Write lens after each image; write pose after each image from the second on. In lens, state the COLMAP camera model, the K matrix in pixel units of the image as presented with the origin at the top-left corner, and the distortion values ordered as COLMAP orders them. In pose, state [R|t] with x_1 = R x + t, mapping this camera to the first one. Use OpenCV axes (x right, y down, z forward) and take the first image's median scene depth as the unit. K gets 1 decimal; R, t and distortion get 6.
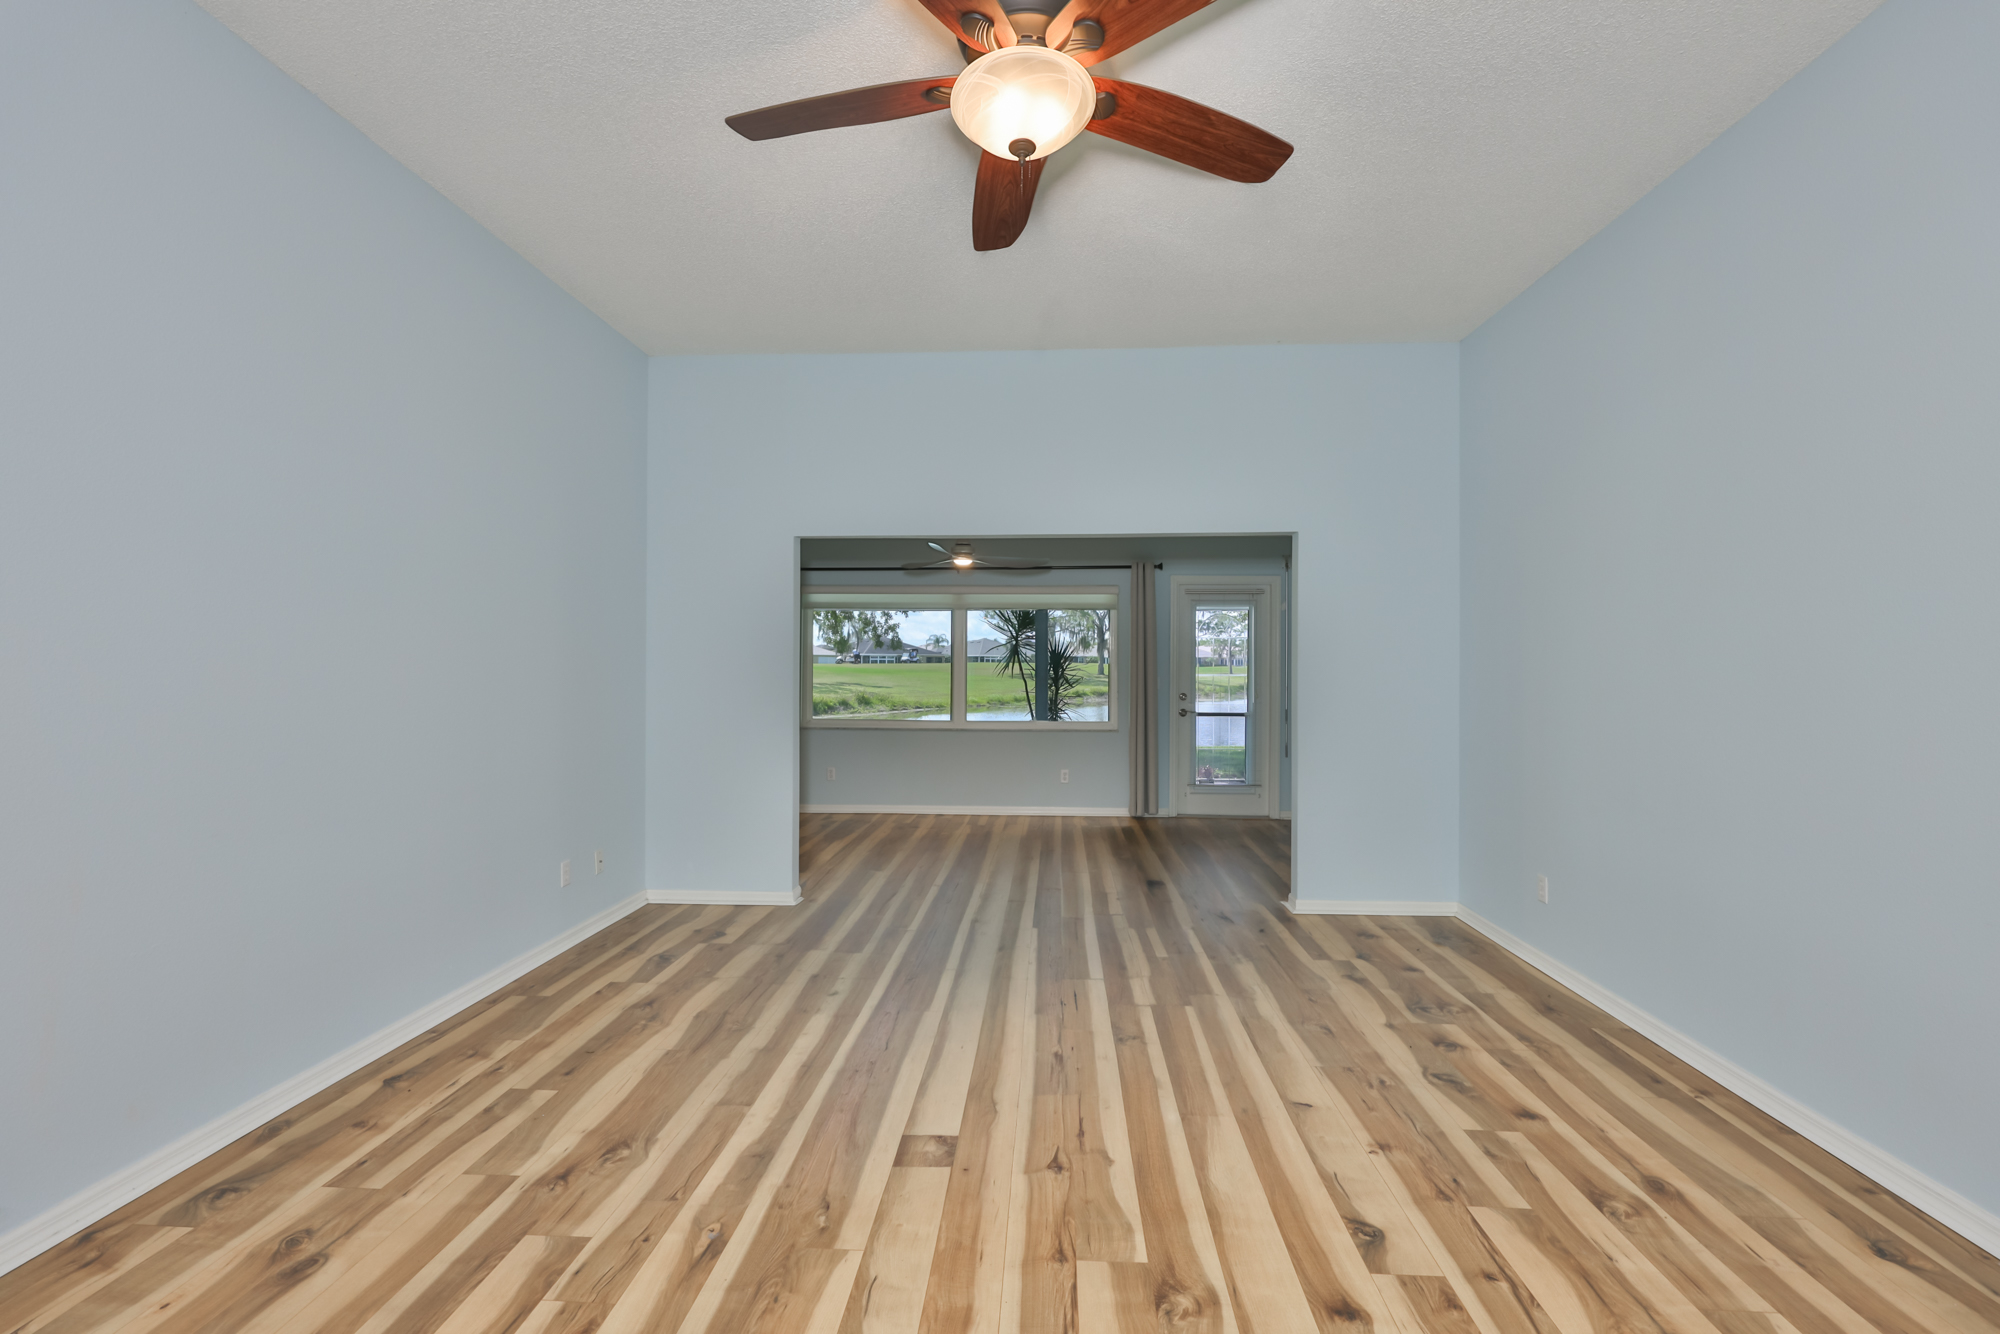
lens RADIAL K [[866.3, 0, 995.0], [0, 866.3, 671.6], [0, 0, 1]] dist [-0.003463, 0.001324]
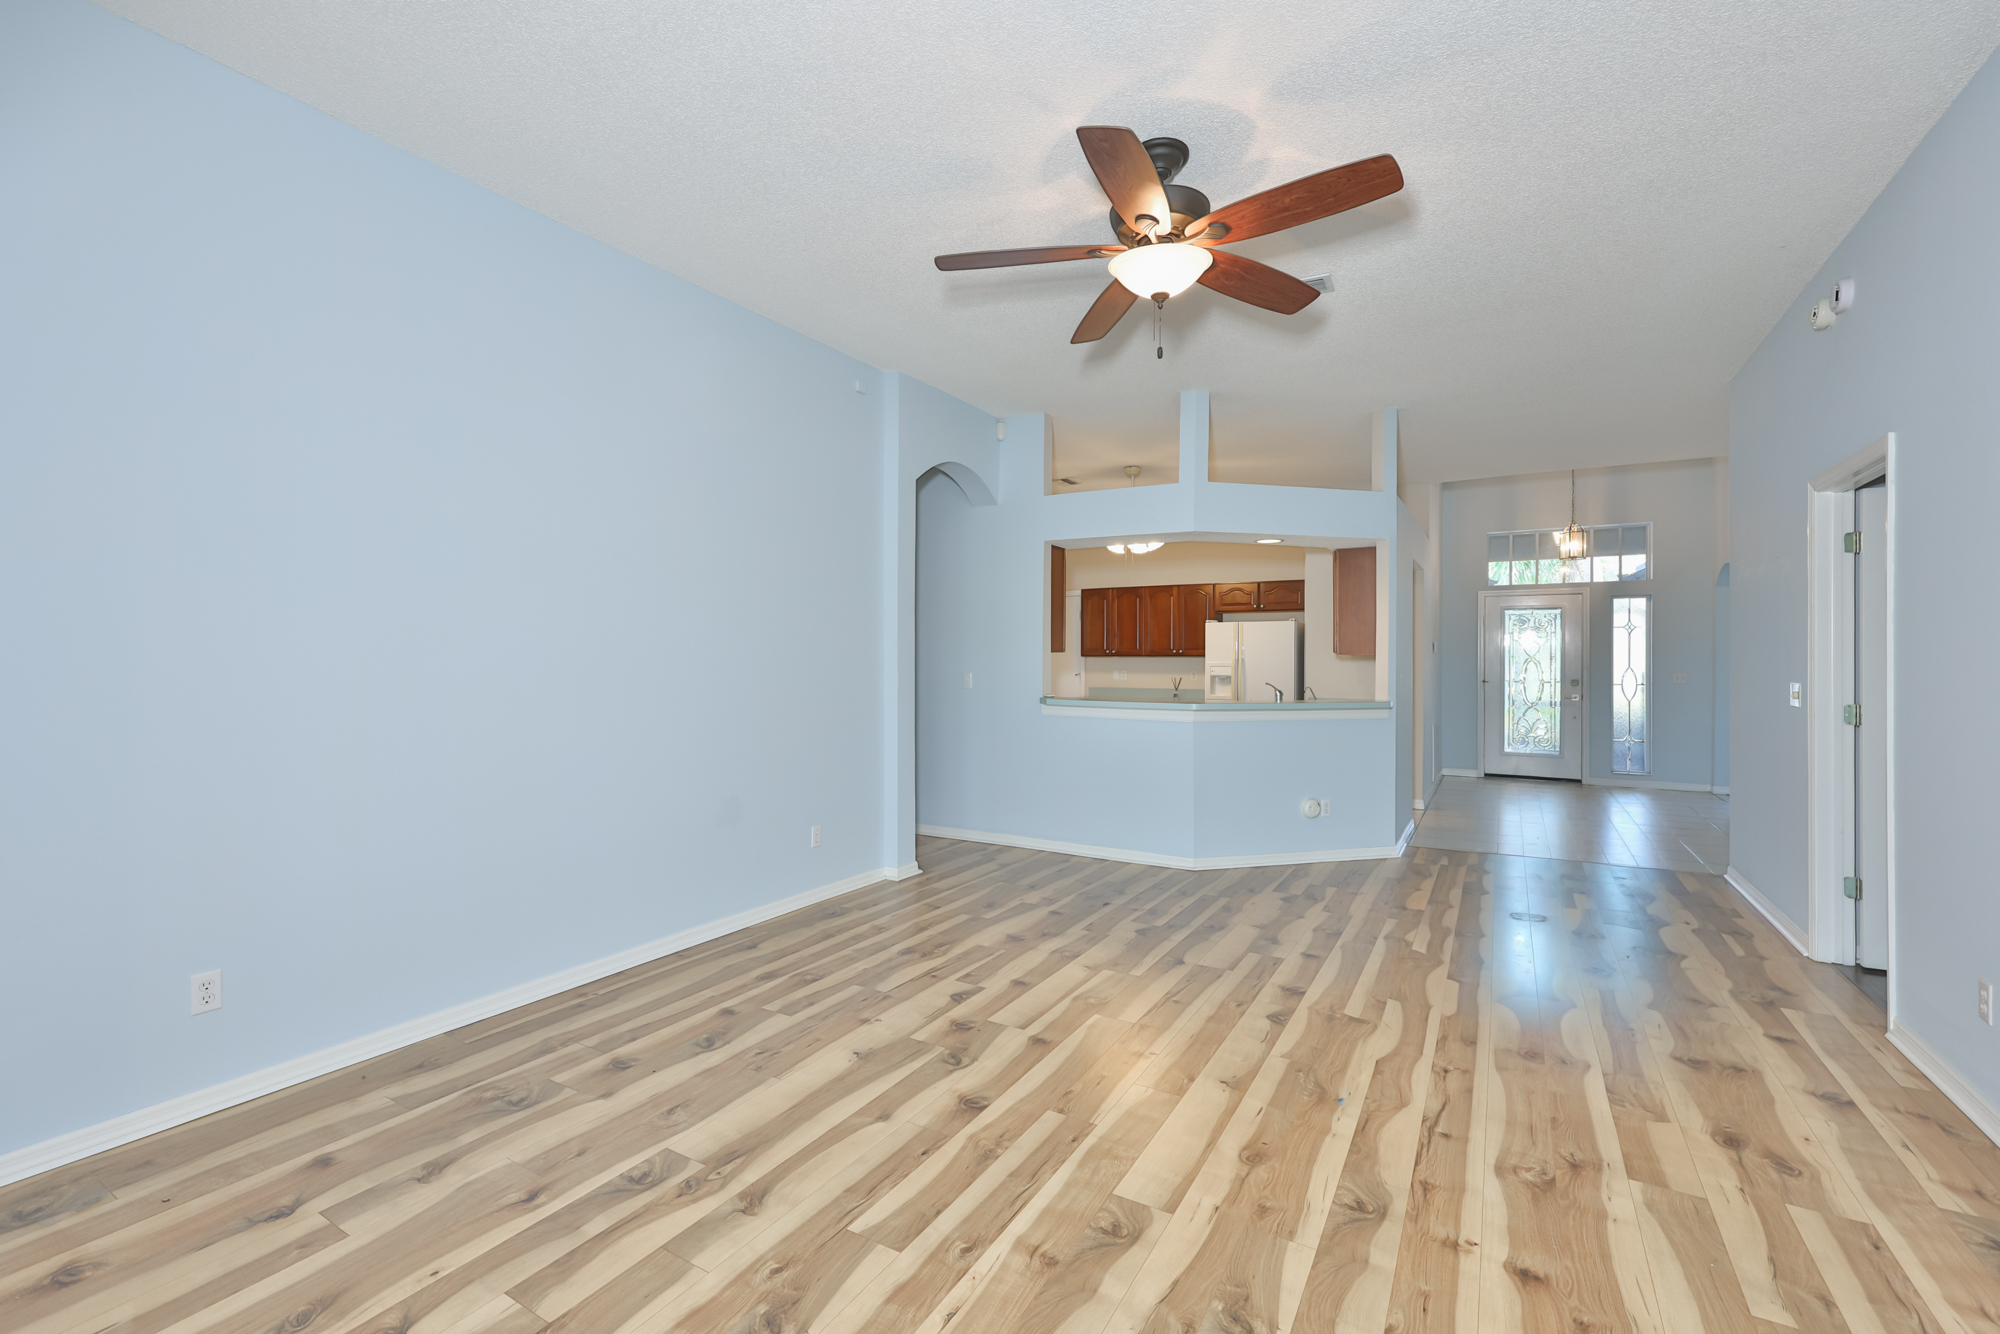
lens RADIAL K [[866.3, 0, 988.7], [0, 866.3, 650.1], [0, 0, 1]] dist [-0.003463, 0.001324]
pose [[-0.895179, 0.000080, 0.445706, -0.348632], [-0.003704, 0.999964, -0.007618, -0.014661], [-0.445691, -0.008471, -0.895147, 2.324070]]
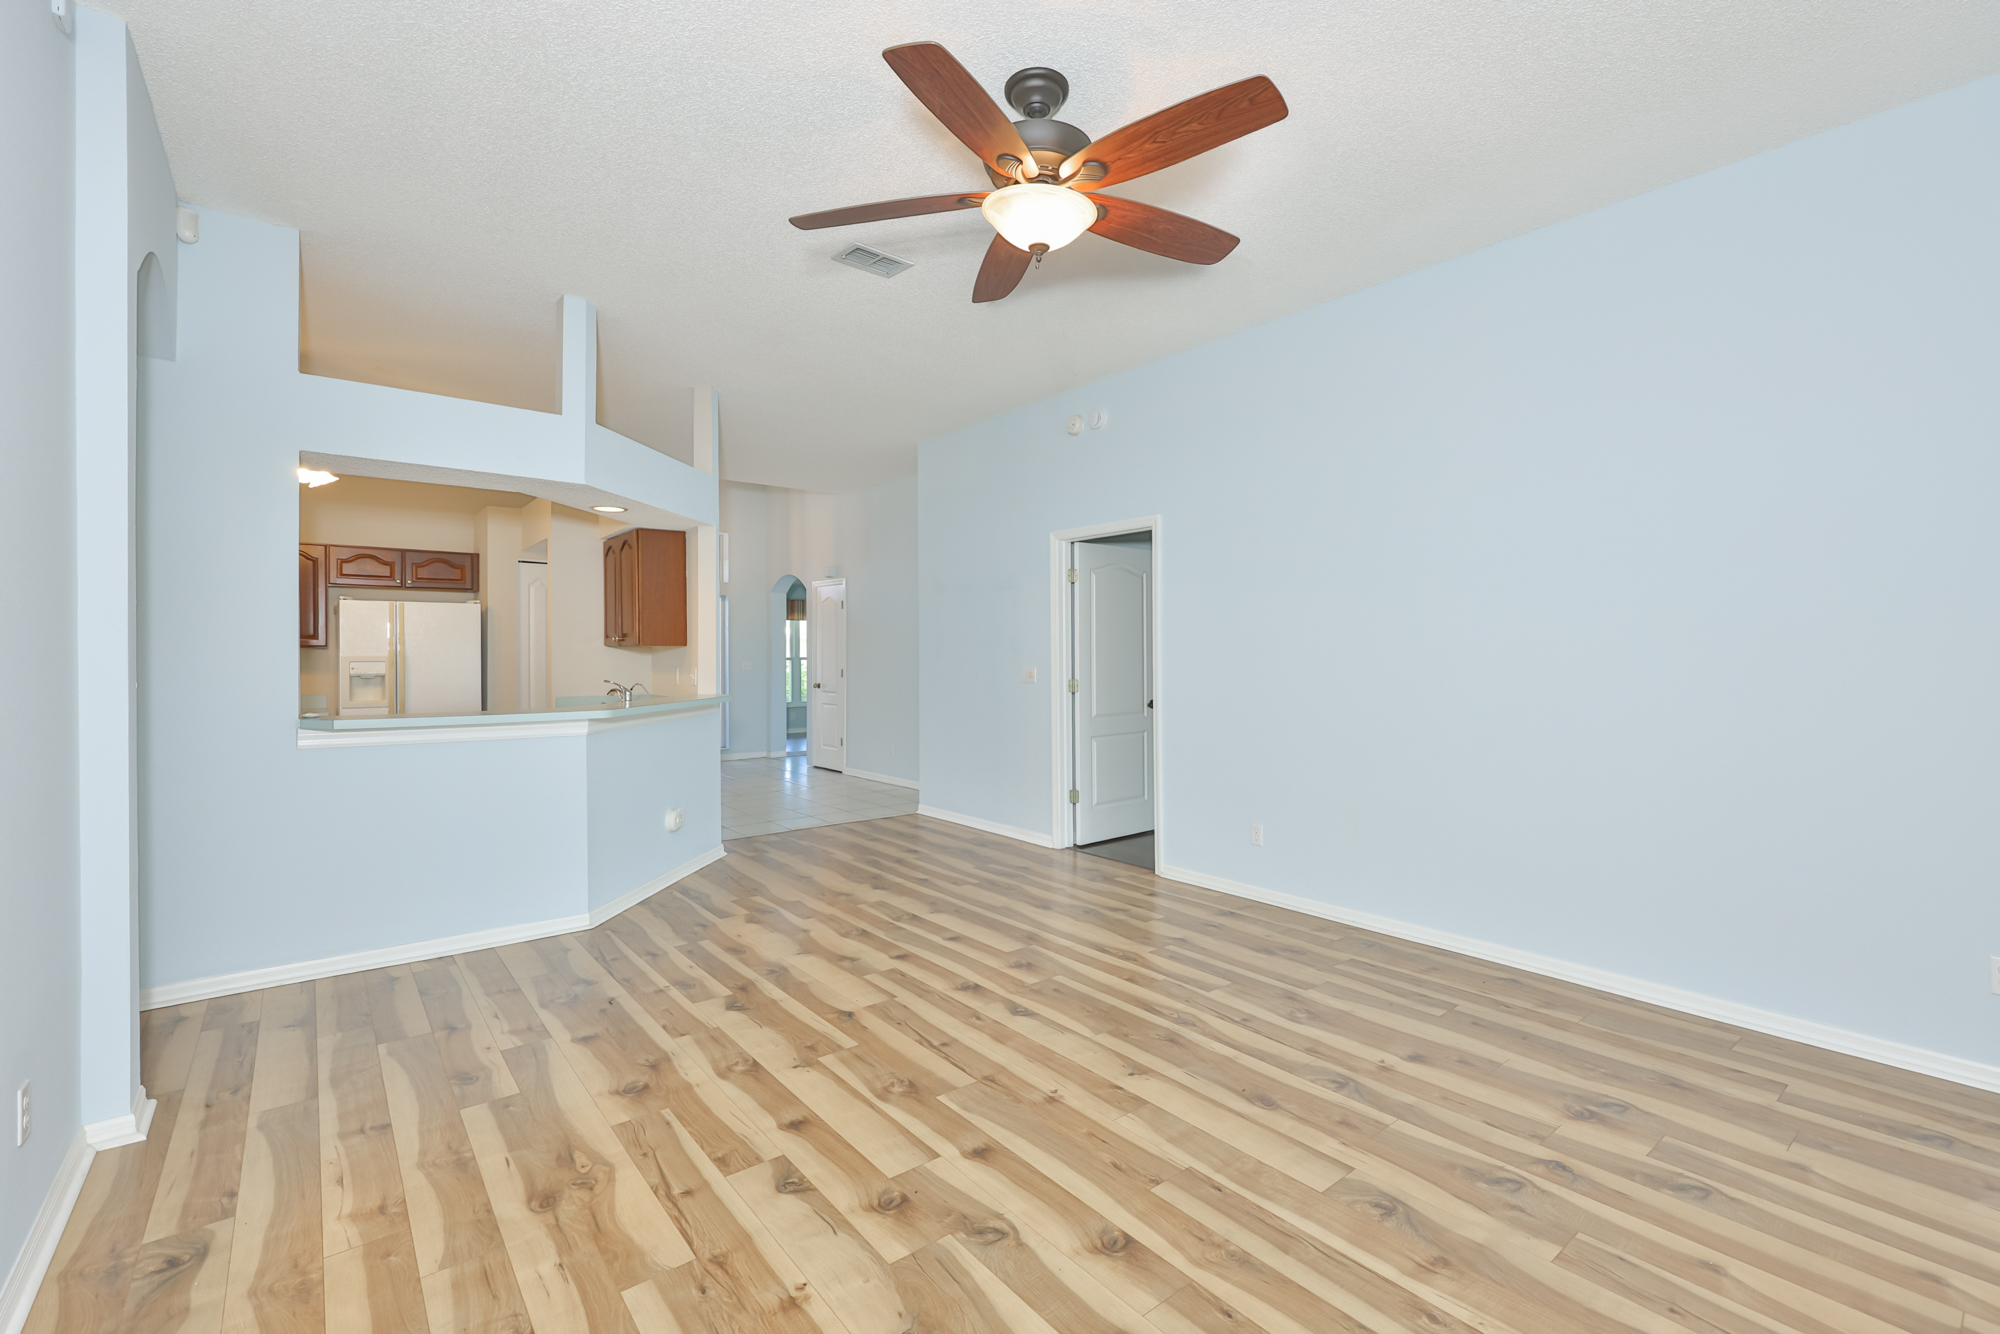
lens RADIAL K [[866.3, 0, 1022.6], [0, 866.3, 649.1], [0, 0, 1]] dist [-0.003463, 0.001324]
pose [[-0.724821, -0.002861, -0.688931, 0.897590], [-0.001172, 0.999995, -0.002919, -0.011132], [0.688936, -0.001308, -0.724821, 1.840568]]
